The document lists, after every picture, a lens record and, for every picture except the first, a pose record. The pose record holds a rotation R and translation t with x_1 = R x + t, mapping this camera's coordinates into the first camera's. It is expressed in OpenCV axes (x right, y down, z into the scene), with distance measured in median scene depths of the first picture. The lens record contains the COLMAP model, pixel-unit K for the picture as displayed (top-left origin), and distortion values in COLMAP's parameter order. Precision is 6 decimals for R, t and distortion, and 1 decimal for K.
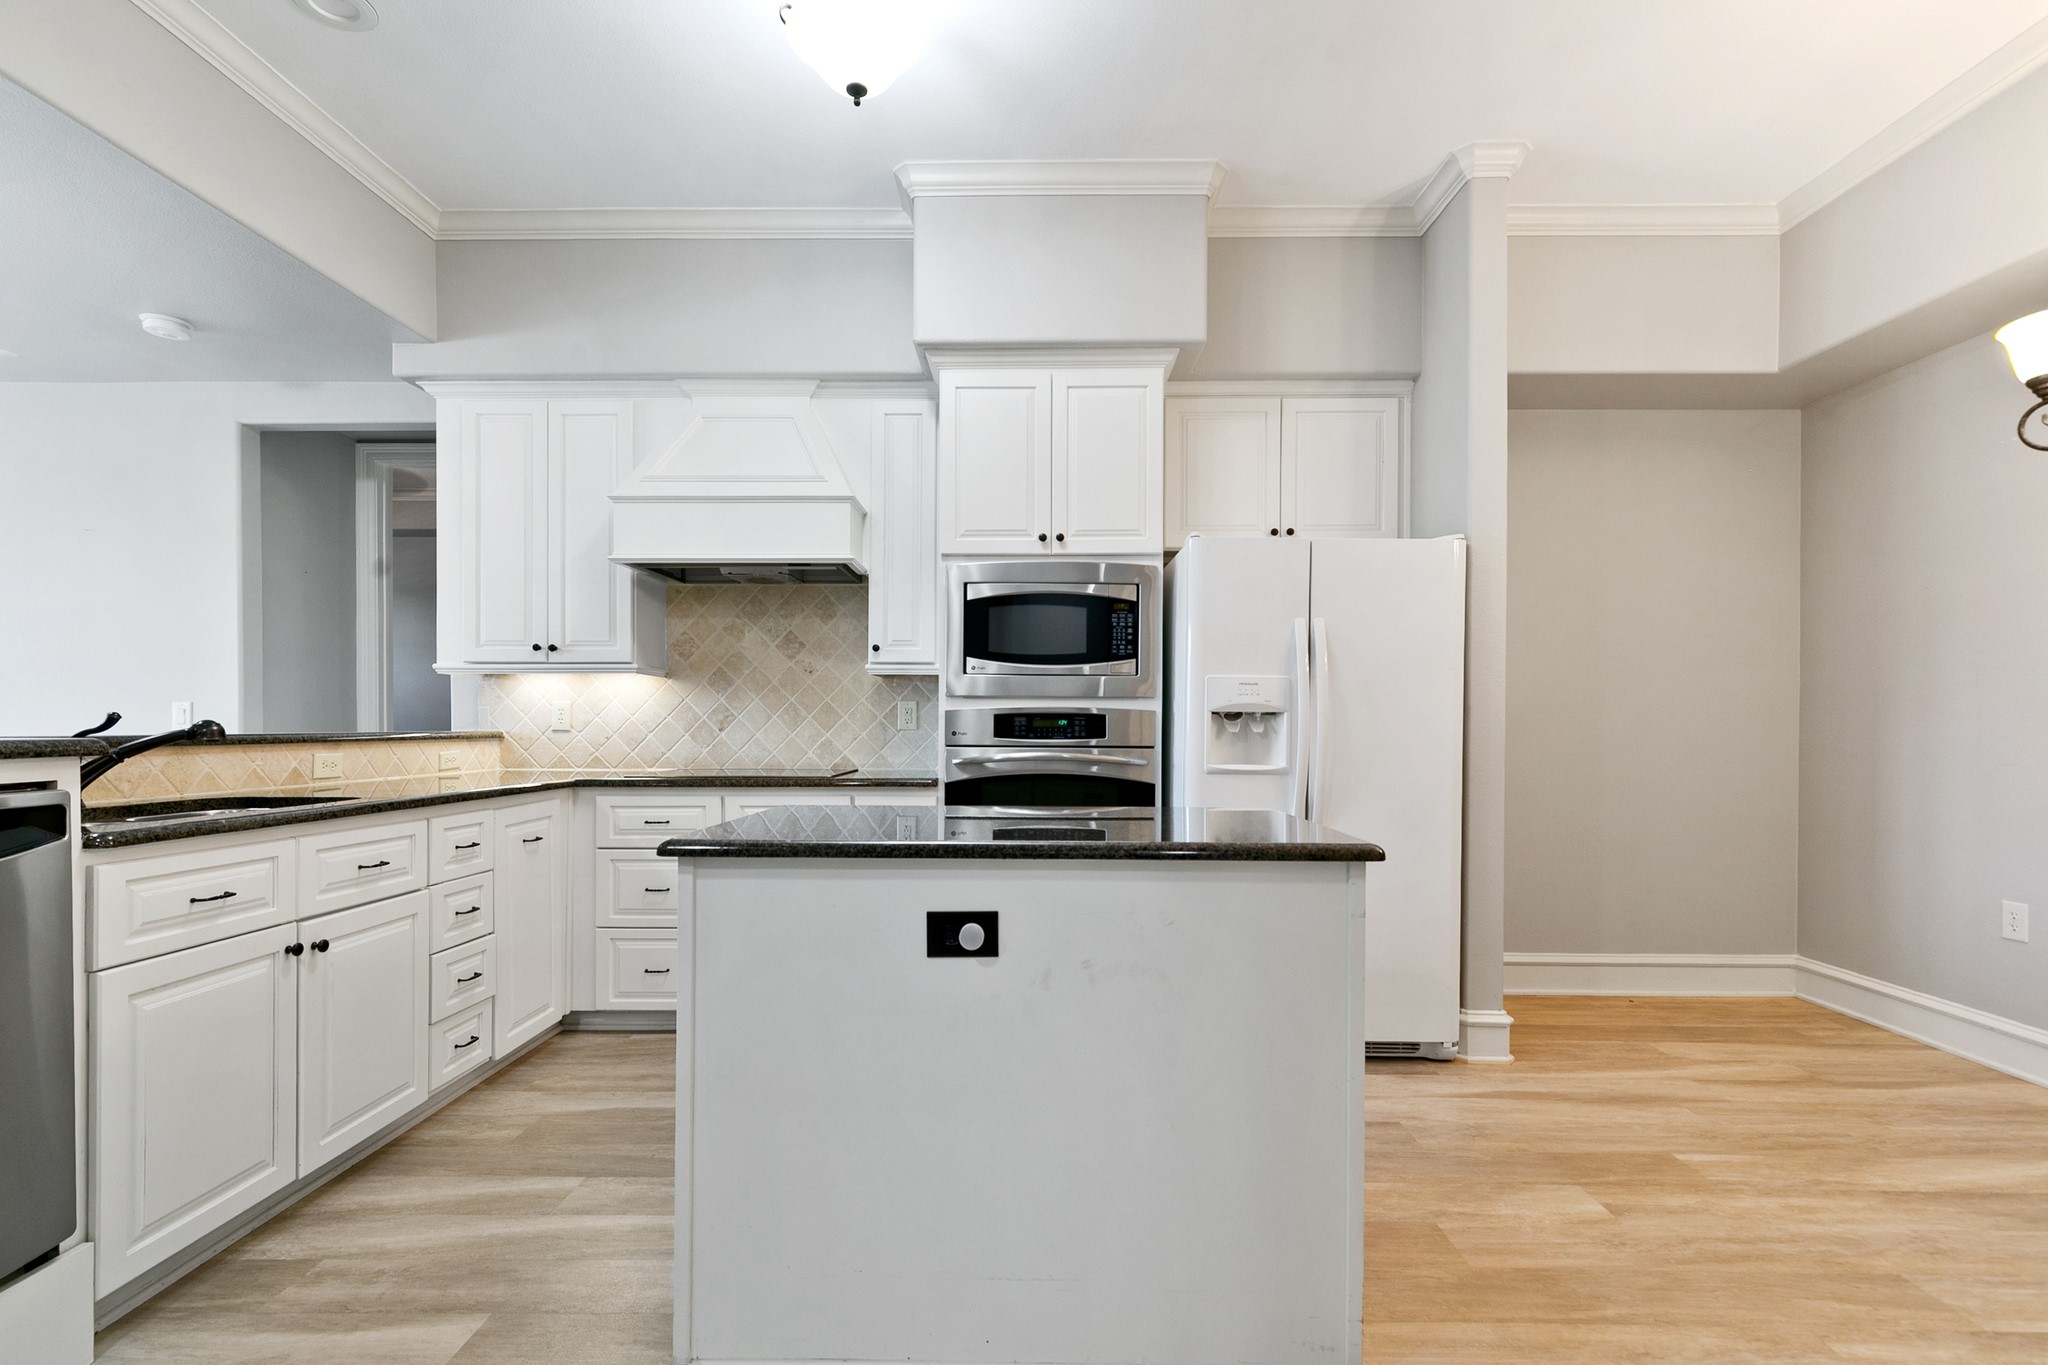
lens RADIAL K [[949.4, 0, 1023.2], [0, 949.4, 731.0], [0, 0, 1]] dist [0.012066, -0.000832]
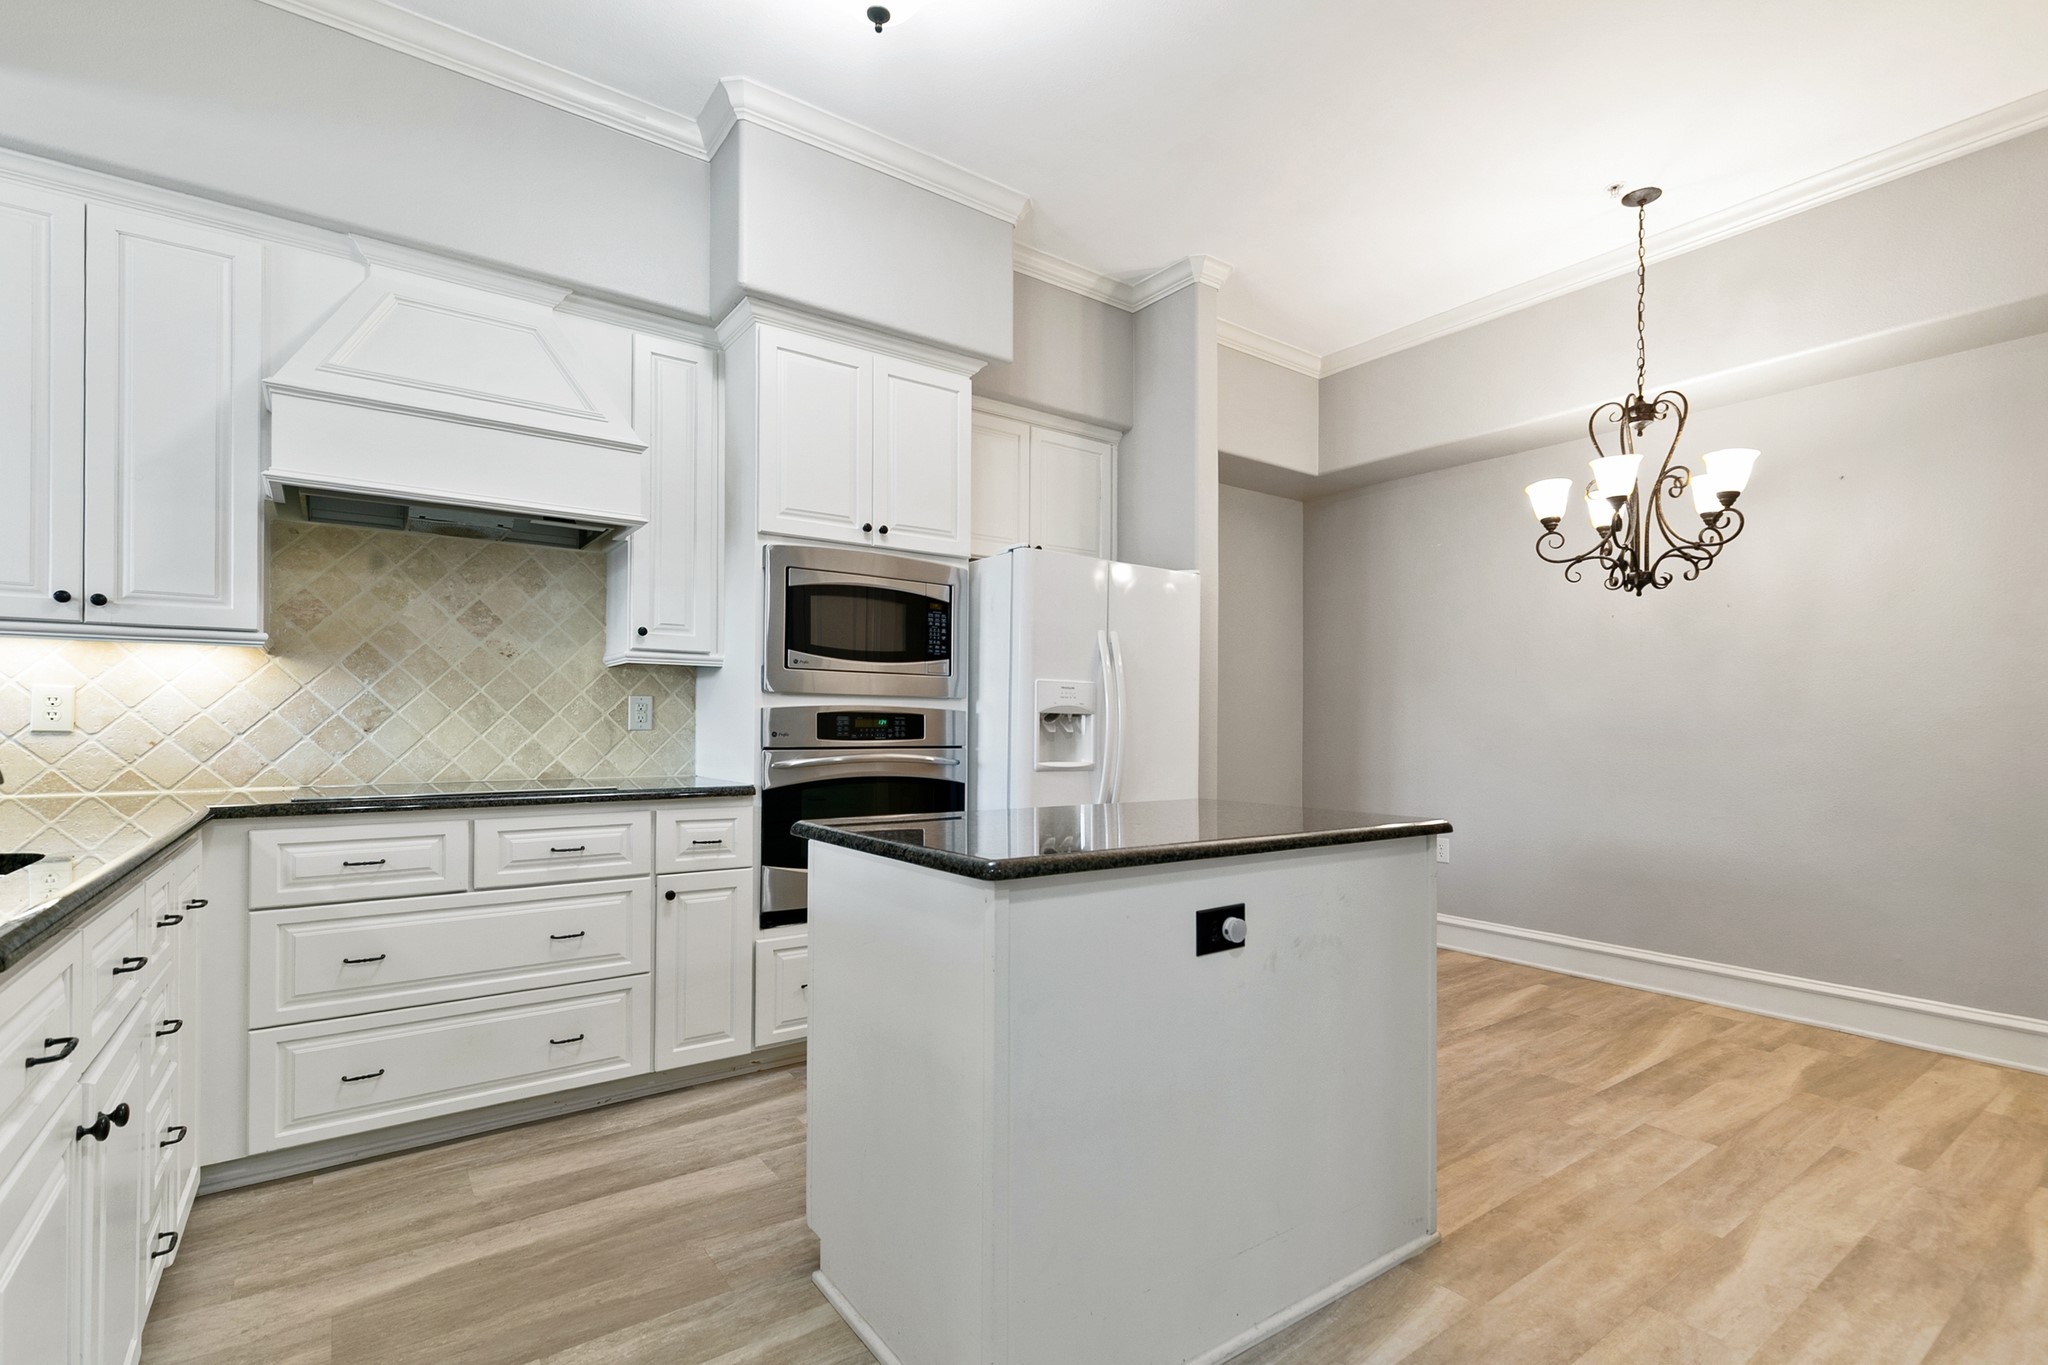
lens RADIAL K [[951.9, 0, 1026.8], [0, 951.9, 722.6], [0, 0, 1]] dist [0.011859, -0.000292]
pose [[0.799445, 0.003389, 0.600729, -0.418491], [0.000320, 0.999982, -0.006067, -0.002956], [-0.600739, 0.005043, 0.799430, 0.142526]]
